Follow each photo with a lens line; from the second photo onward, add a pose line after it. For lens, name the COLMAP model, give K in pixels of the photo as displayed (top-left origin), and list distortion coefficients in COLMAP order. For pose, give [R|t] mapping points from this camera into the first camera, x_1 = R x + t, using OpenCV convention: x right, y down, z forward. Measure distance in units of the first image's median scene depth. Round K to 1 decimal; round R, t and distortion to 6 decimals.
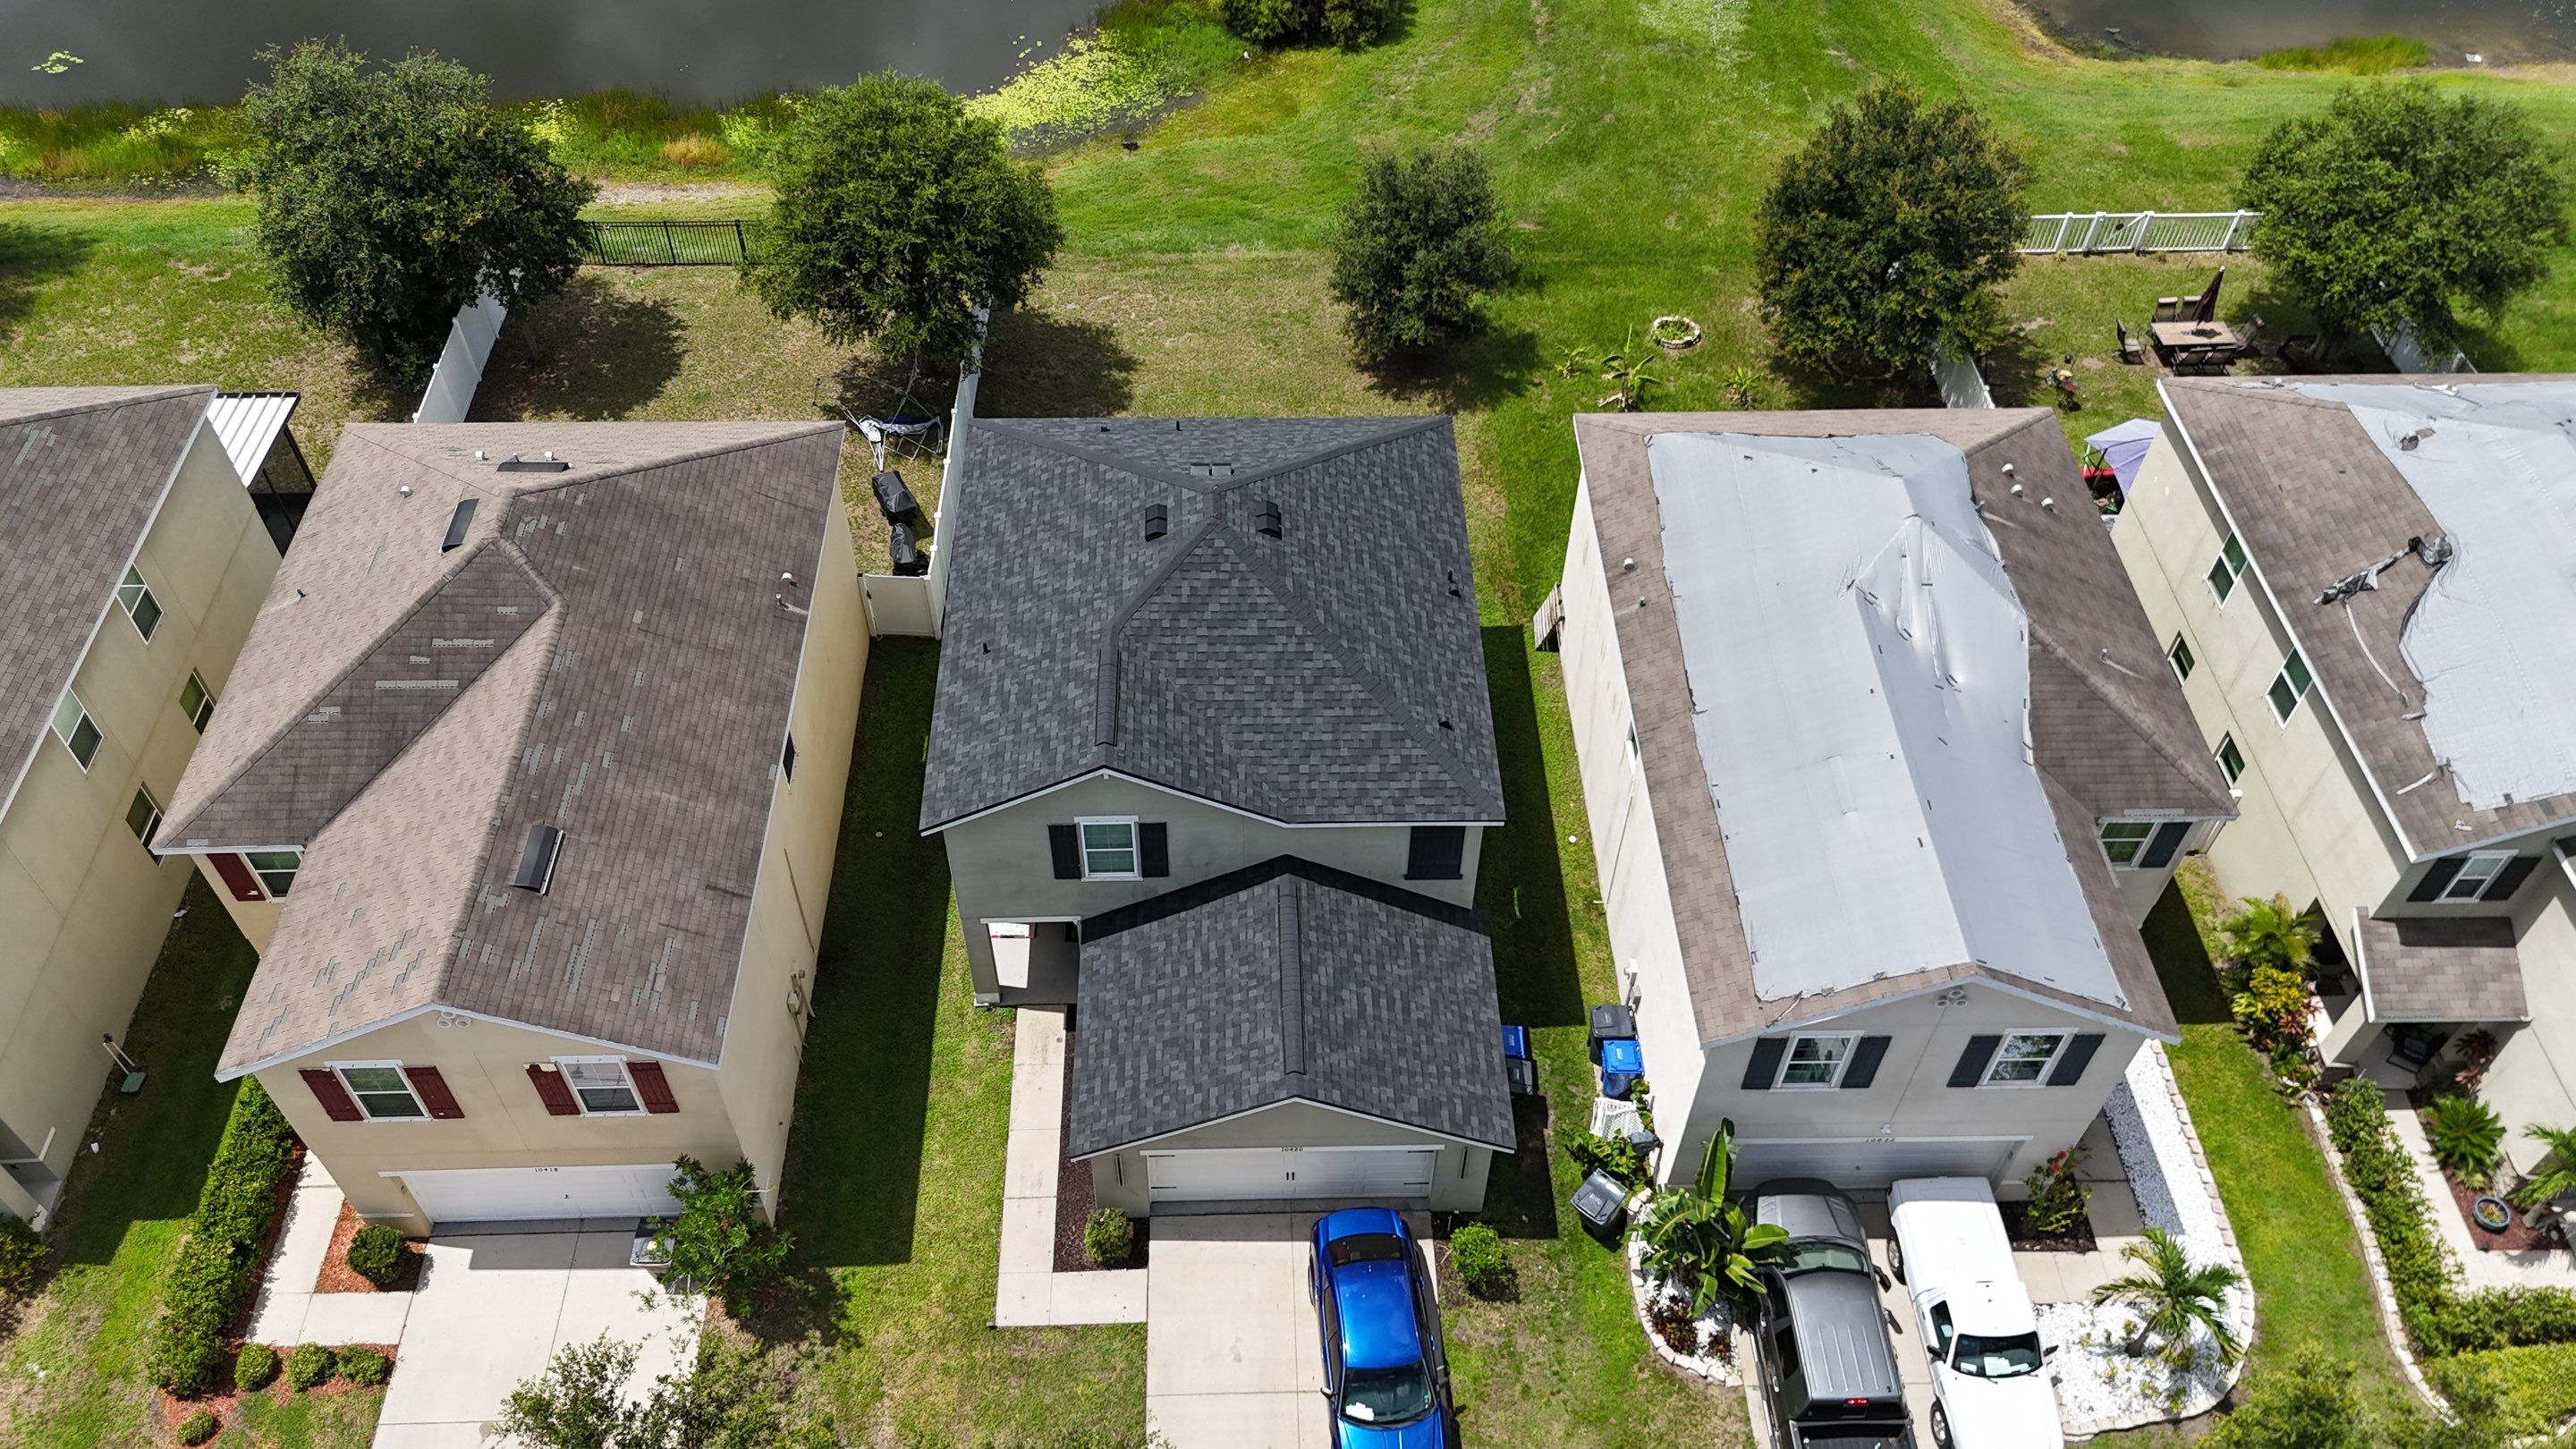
lens RADIAL K [[1895.6, 0, 1282.2], [0, 1895.6, 714.7], [0, 0, 1]] dist [0.073908, -0.072727]
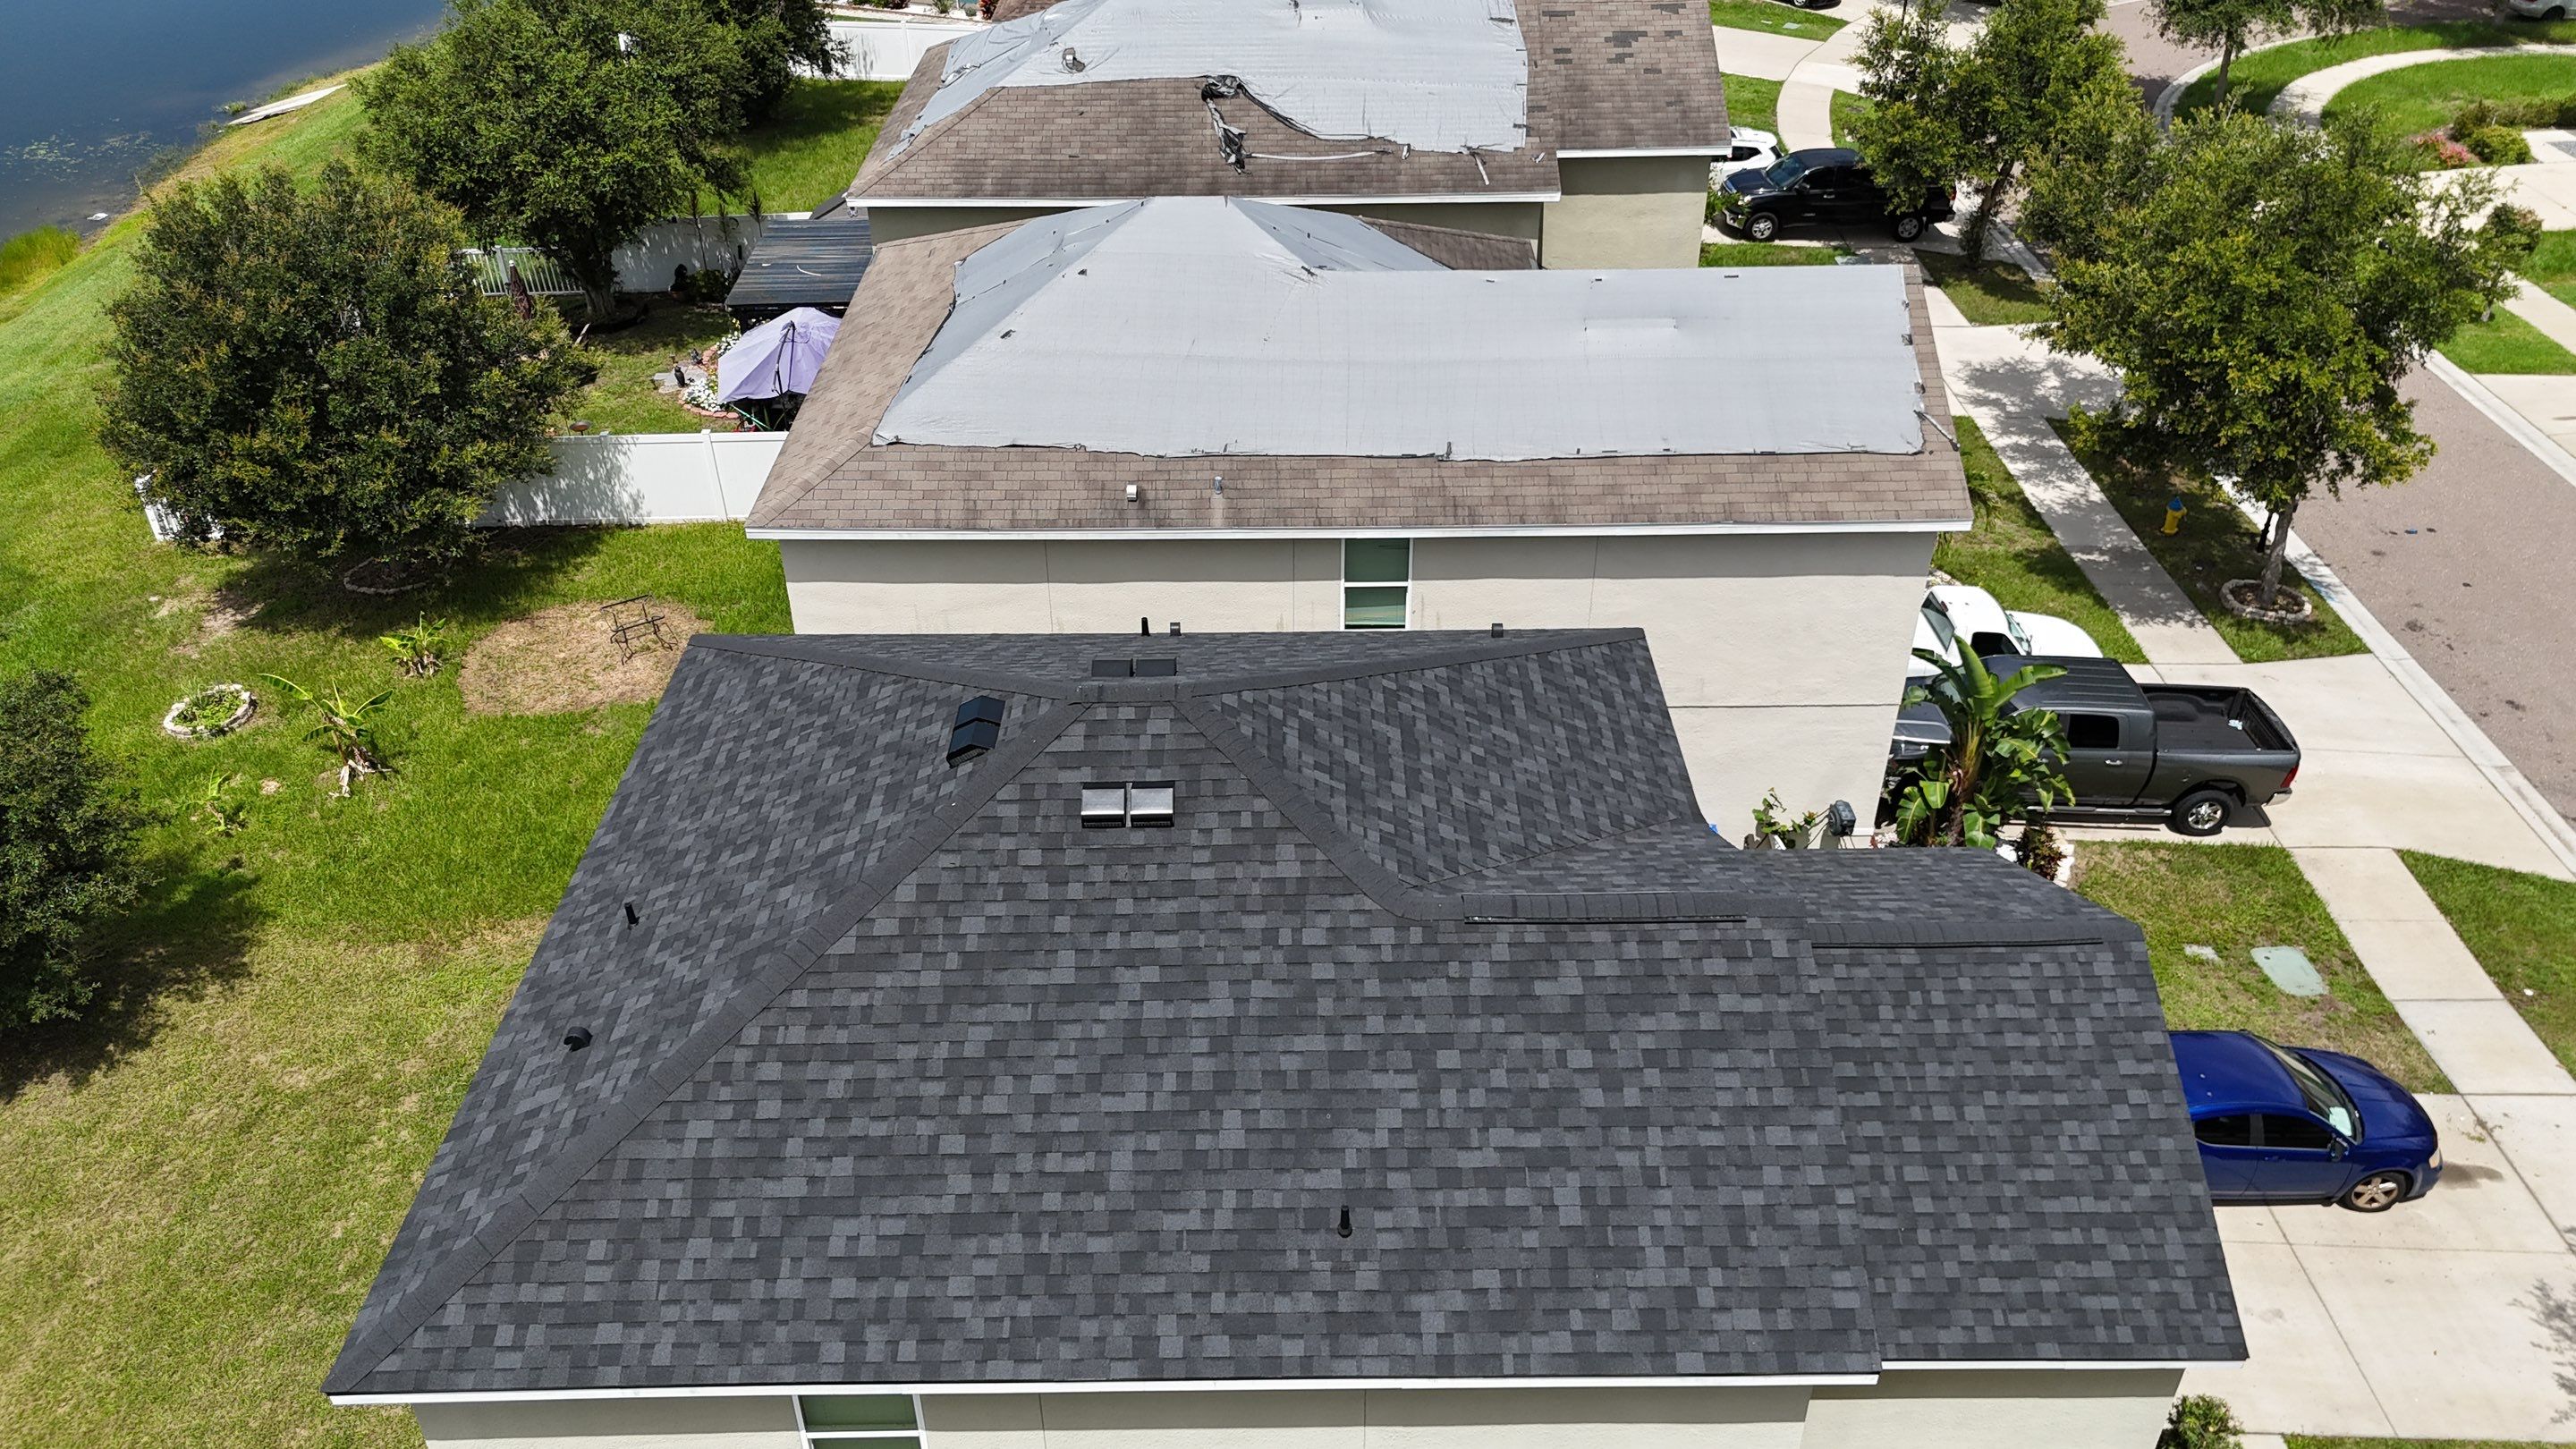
lens RADIAL K [[1895.6, 0, 1281.8], [0, 1895.6, 723.5], [0, 0, 1]] dist [0.073908, -0.072727]
pose [[0.022645, -0.571283, 0.820441, -0.446543], [0.749255, 0.553022, 0.364395, -0.261236], [-0.661895, 0.606467, 0.440560, 0.802908]]
